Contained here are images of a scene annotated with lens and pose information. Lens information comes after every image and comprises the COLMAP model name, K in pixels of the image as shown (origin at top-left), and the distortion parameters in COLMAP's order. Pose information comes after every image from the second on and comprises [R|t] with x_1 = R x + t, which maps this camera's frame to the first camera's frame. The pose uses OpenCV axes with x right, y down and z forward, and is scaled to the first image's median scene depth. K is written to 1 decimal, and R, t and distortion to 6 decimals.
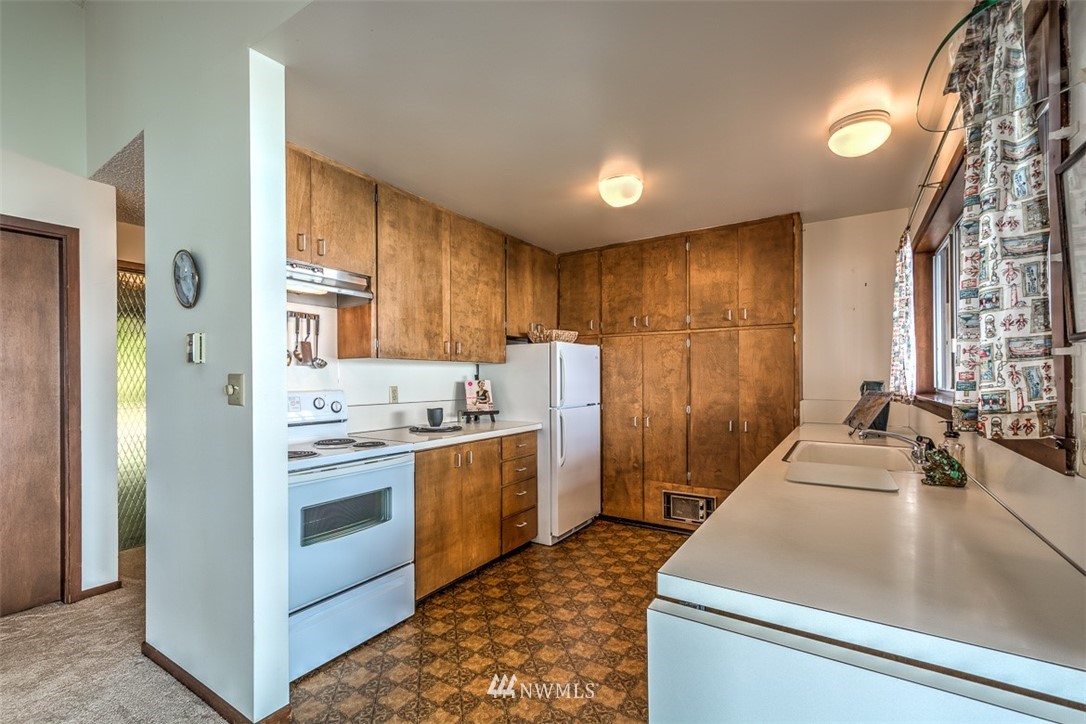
lens RADIAL K [[469.8, 0, 536.7], [0, 469.8, 377.0], [0, 0, 1]] dist [0.004443, -0.000117]
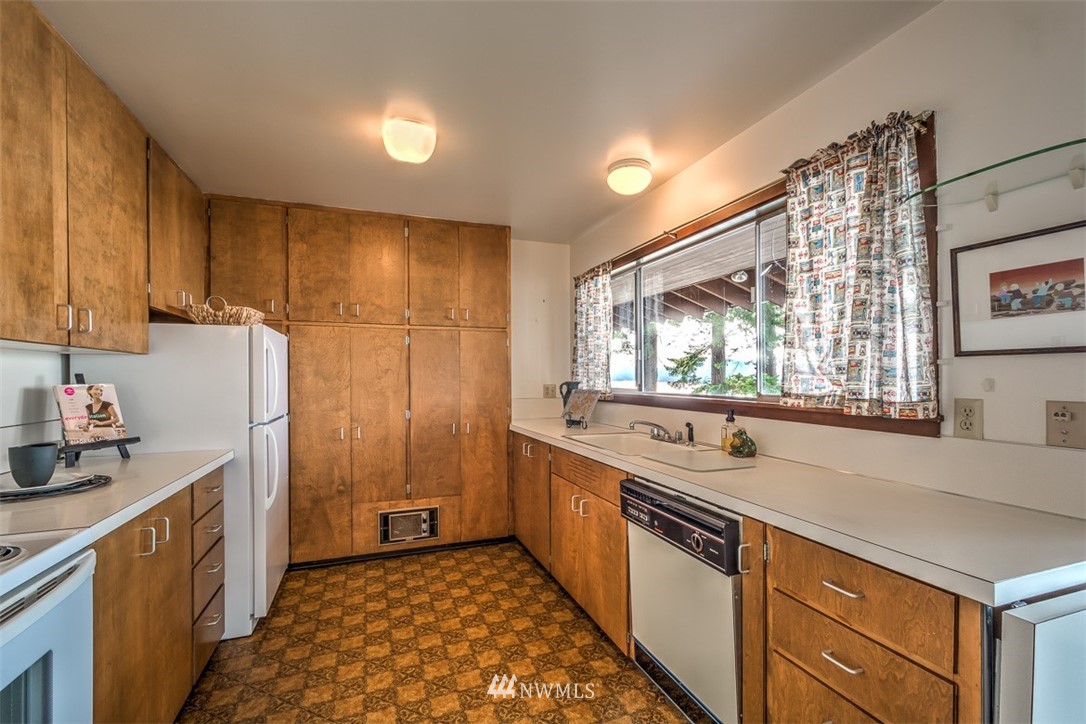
lens RADIAL K [[469.8, 0, 536.7], [0, 469.8, 377.0], [0, 0, 1]] dist [0.004443, -0.000117]
pose [[0.603593, 0.002285, 0.797289, -0.242269], [0.000188, 0.999995, -0.003008, 0.000583], [-0.797293, 0.001966, 0.603590, 0.266935]]
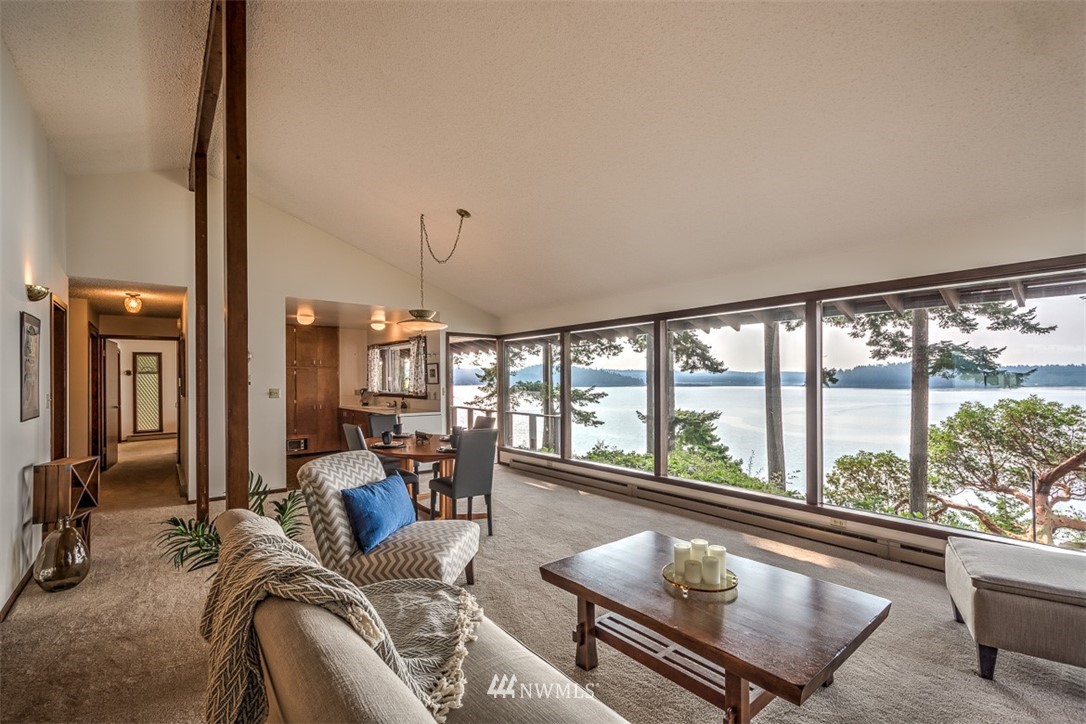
lens RADIAL K [[469.9, 0, 540.7], [0, 469.9, 377.8], [0, 0, 1]] dist [-0.002229, -0.000881]
pose [[0.314566, 0.008655, 0.949196, -1.472098], [0.002227, 0.999949, -0.009856, -0.022601], [-0.949233, 0.005214, 0.314531, -0.851954]]
